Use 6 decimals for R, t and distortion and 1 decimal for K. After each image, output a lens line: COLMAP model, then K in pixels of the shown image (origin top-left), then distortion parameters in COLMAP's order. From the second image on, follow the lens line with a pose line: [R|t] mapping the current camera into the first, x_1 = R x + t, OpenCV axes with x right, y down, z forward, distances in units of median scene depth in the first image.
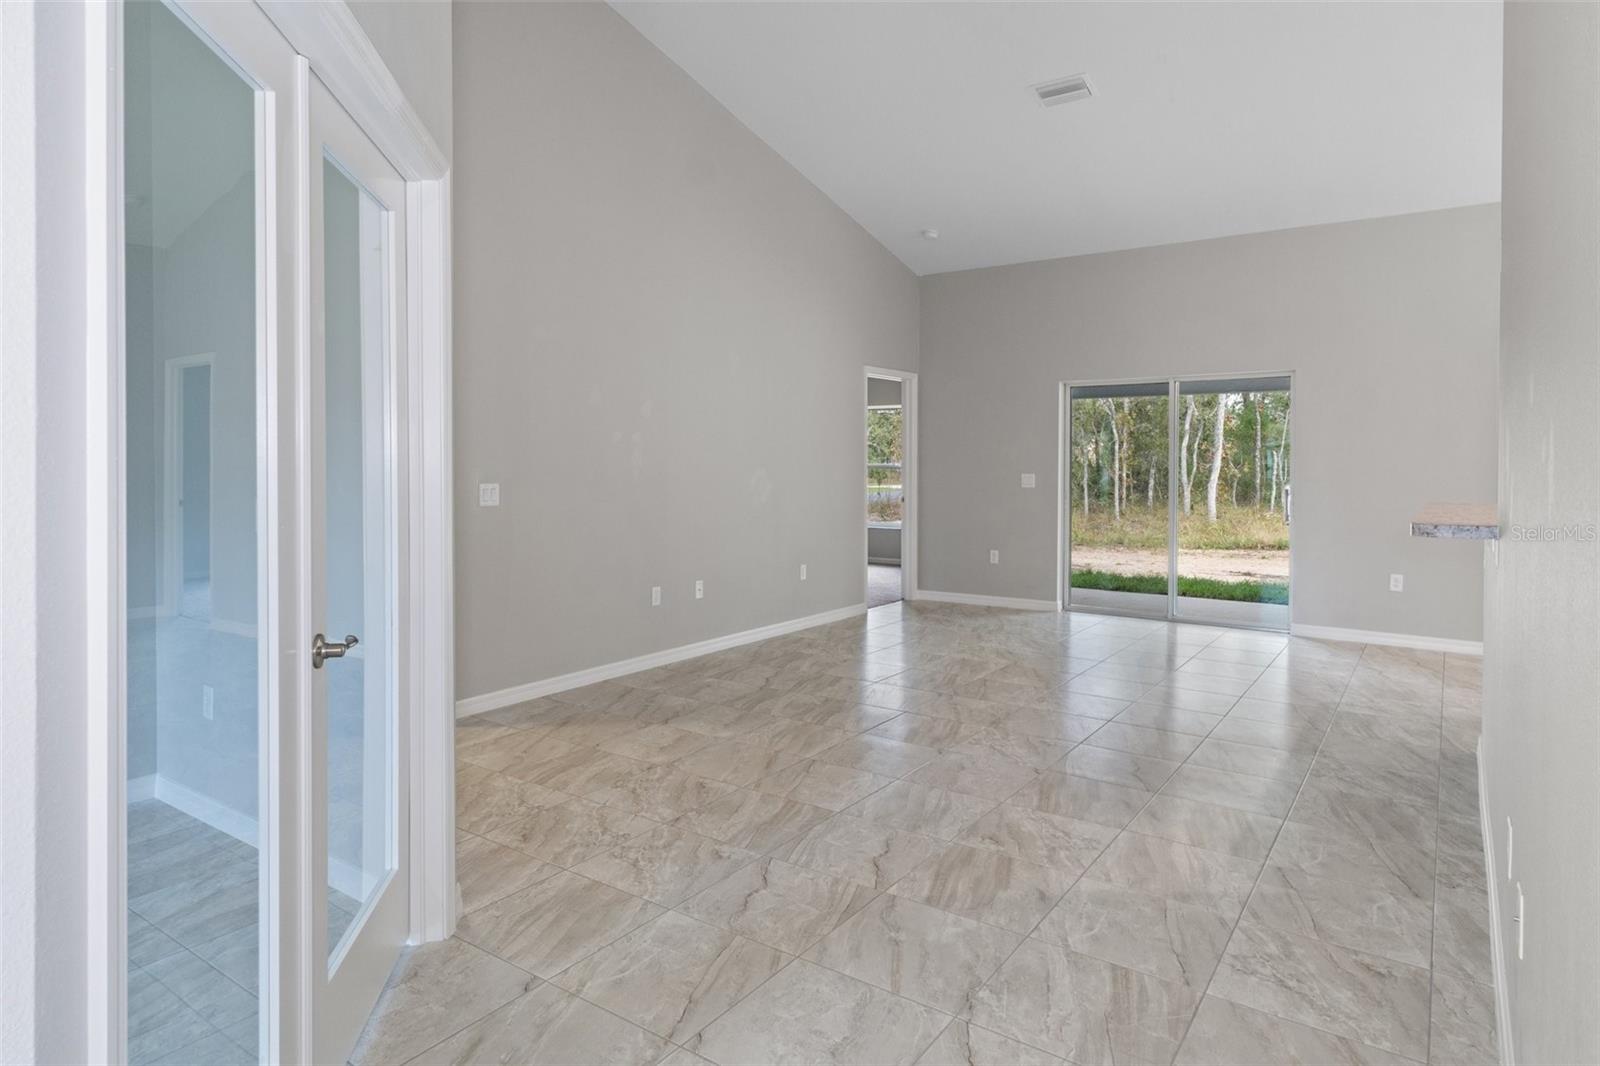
lens RADIAL K [[917.4, 0, 800.0], [0, 917.4, 559.9], [0, 0, 1]] dist [-0.001225, -0.007494]
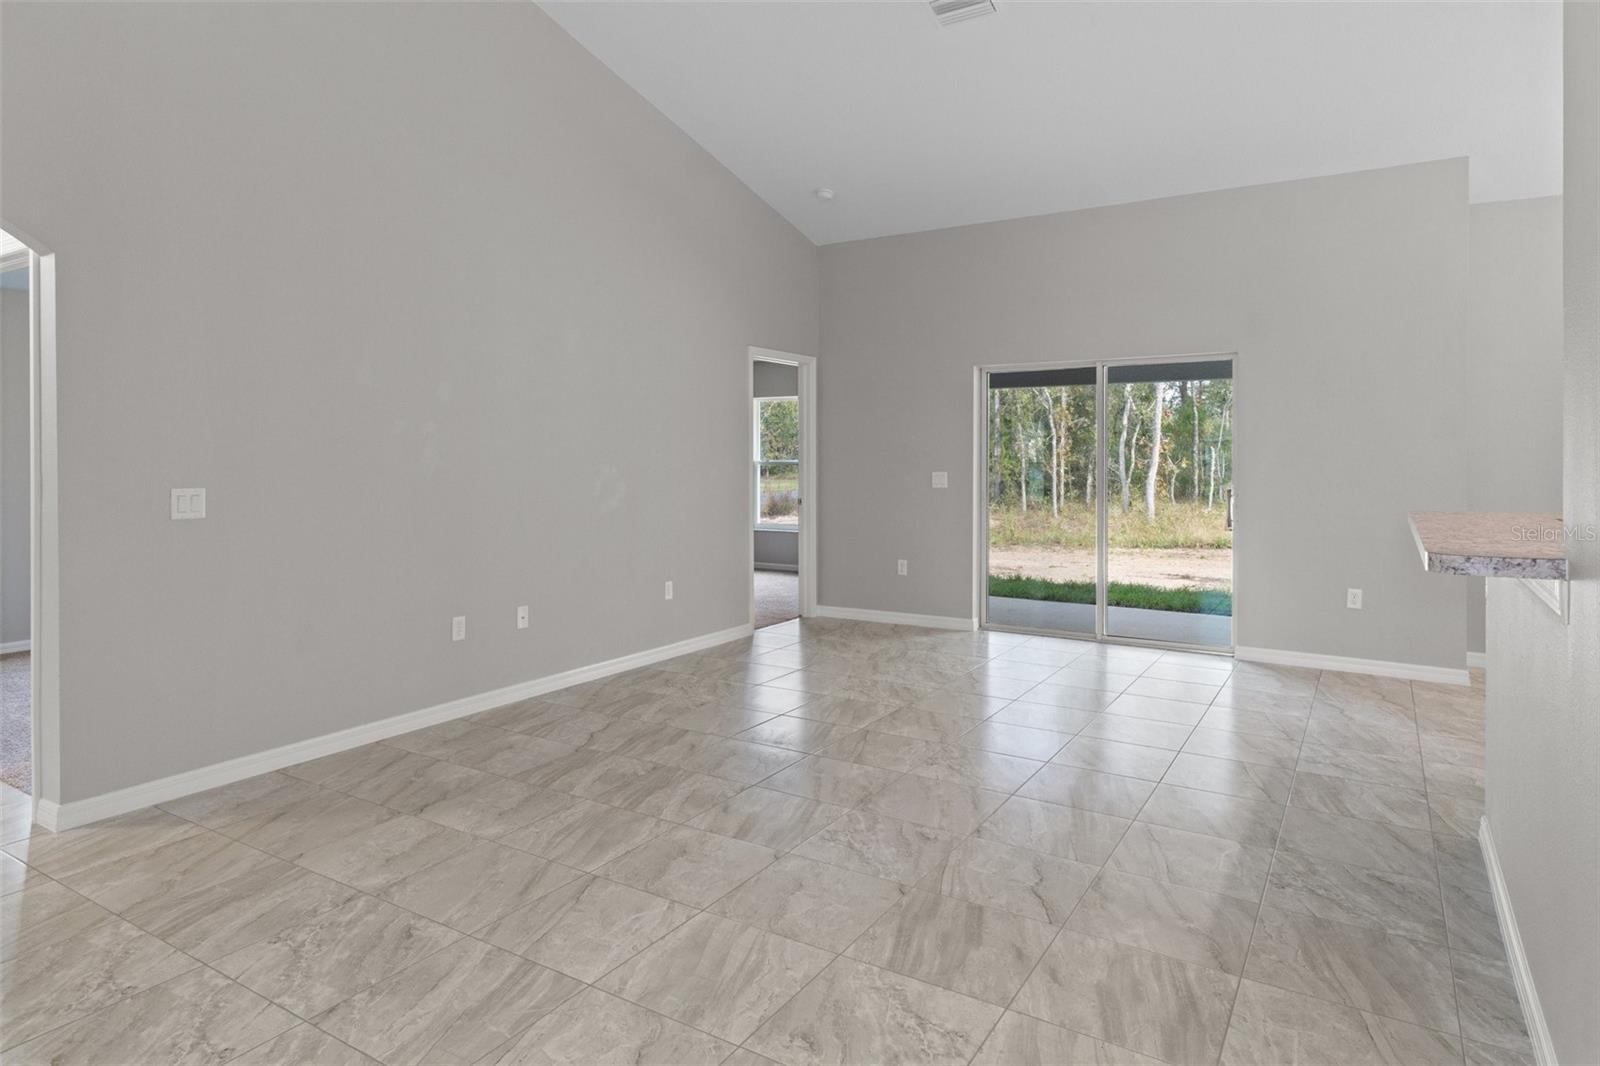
lens RADIAL K [[917.4, 0, 807.2], [0, 917.4, 554.8], [0, 0, 1]] dist [-0.001225, -0.007494]
pose [[0.998045, -0.007558, 0.062034, 0.107248], [0.007651, 0.999970, -0.001268, -0.023334], [-0.062022, 0.001740, 0.998073, 0.217490]]
